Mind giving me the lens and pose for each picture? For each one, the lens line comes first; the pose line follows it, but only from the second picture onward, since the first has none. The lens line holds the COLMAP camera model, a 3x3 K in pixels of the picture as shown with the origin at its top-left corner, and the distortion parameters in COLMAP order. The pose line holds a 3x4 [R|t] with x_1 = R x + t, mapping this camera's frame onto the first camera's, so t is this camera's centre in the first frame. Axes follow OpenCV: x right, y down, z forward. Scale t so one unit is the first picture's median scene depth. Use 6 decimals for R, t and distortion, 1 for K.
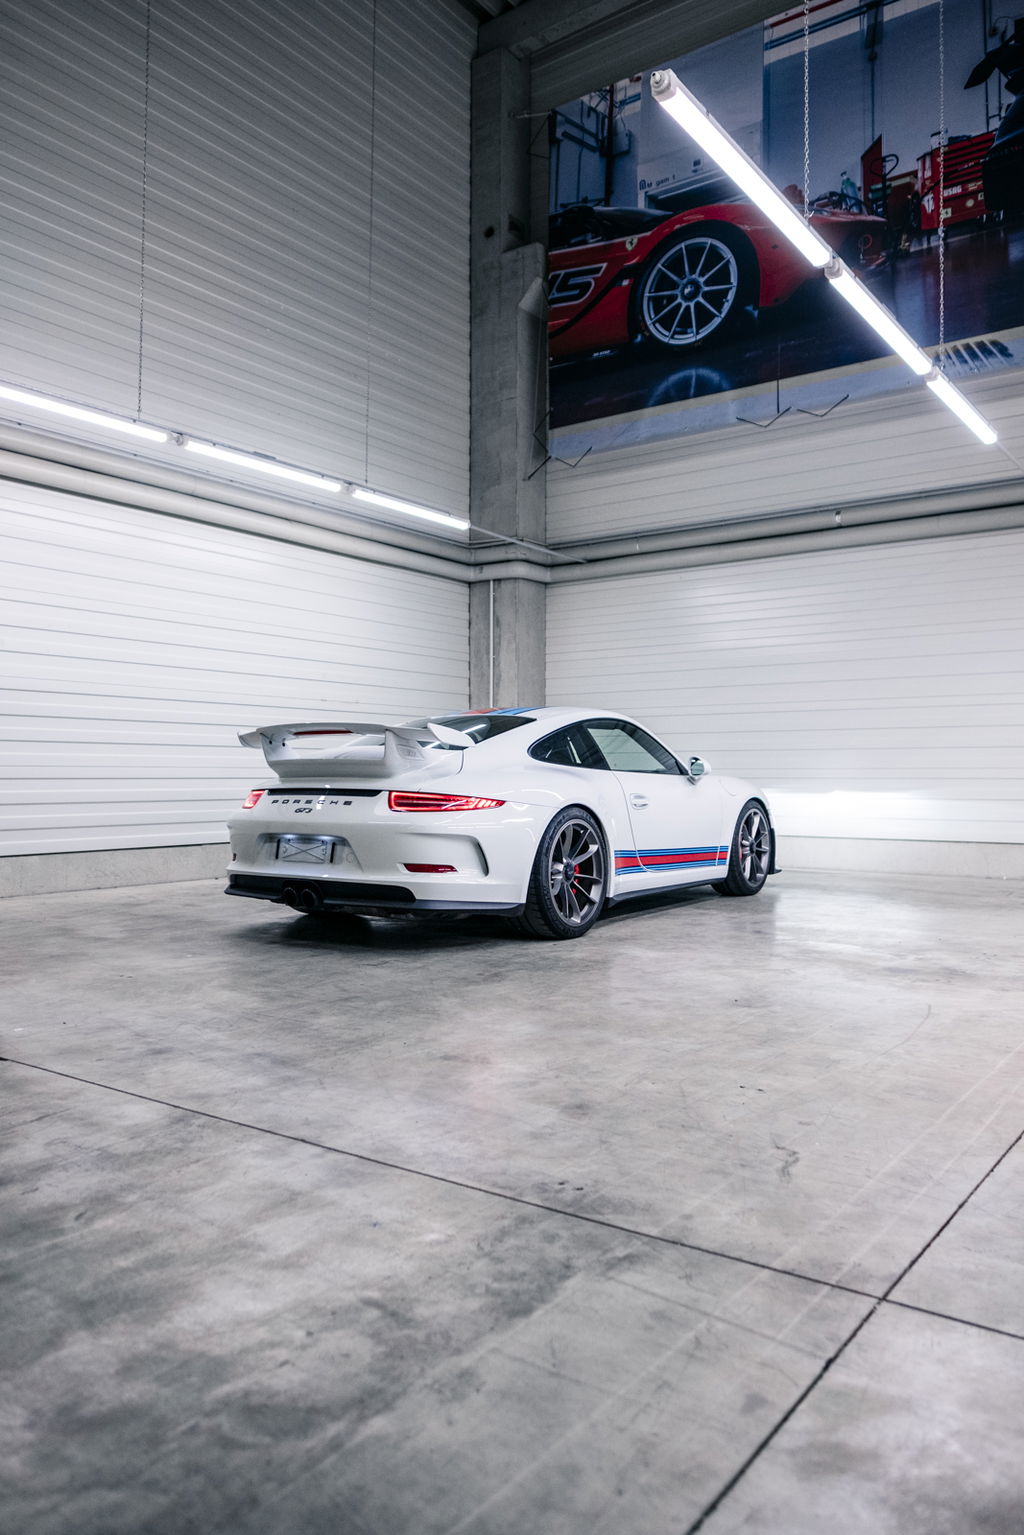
lens RADIAL K [[1103.9, 0, 512.0], [0, 1103.9, 767.5], [0, 0, 1]] dist [-0.002393, -0.001612]
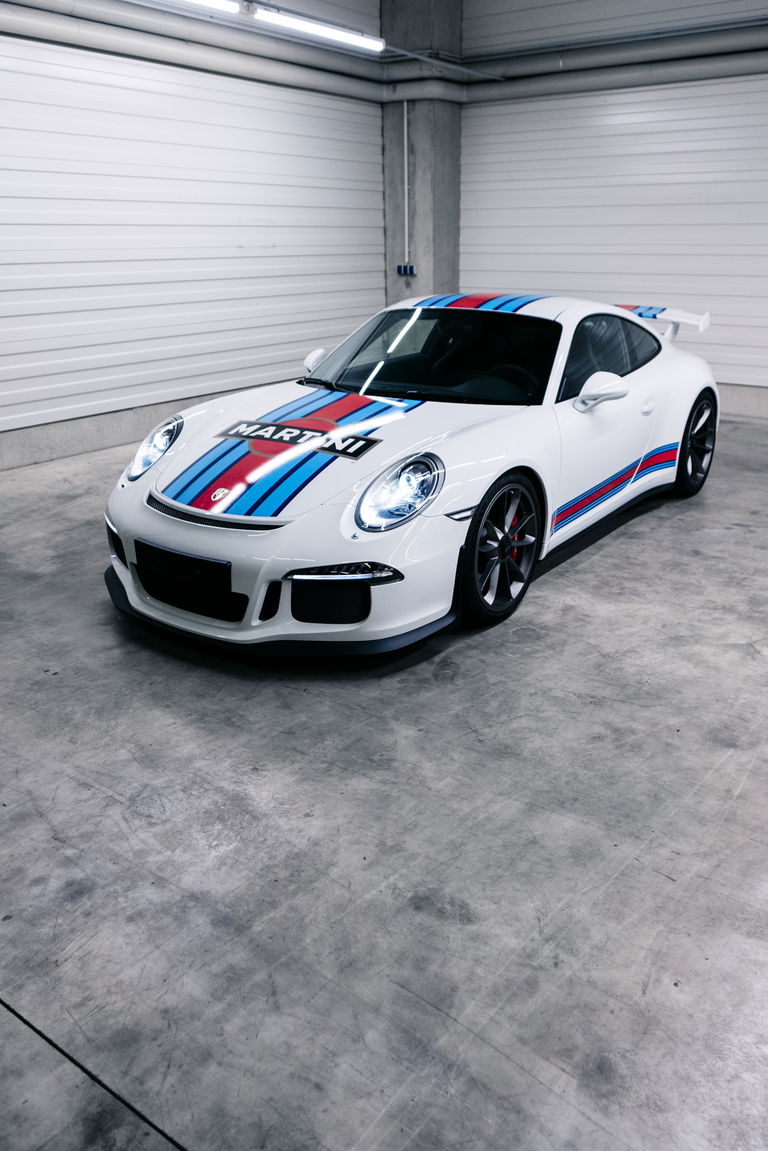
lens RADIAL K [[892.7, 0, 423.1], [0, 892.7, 579.8], [0, 0, 1]] dist [-0.005798, -0.001184]
pose [[0.999856, -0.012694, 0.011237, -0.017364], [0.007765, 0.932113, 0.362084, -0.063586], [-0.015070, -0.361945, 0.932078, 0.130884]]
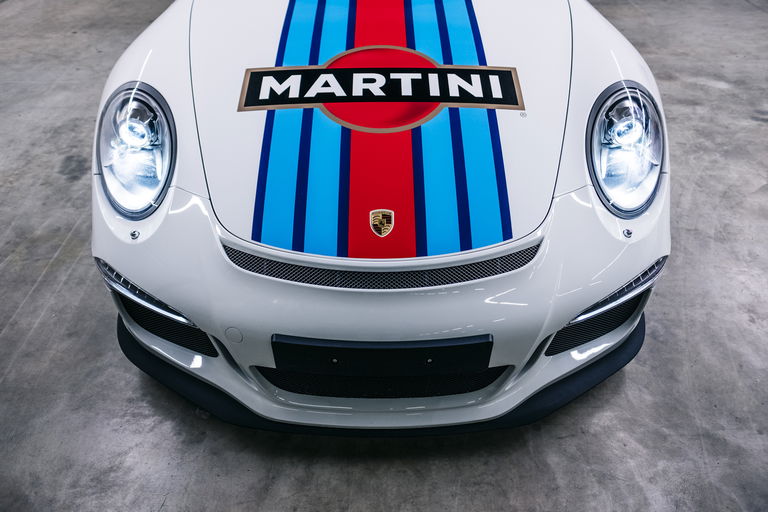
lens RADIAL K [[552.3, 0, 384.0], [0, 552.3, 256.0], [0, 0, 1]] dist [-0.002393, -0.001612]
pose [[0.814370, -0.379230, 0.439302, -0.141008], [-0.002111, 0.755025, 0.655693, -0.051342], [-0.580342, -0.534904, 0.614069, 0.359420]]
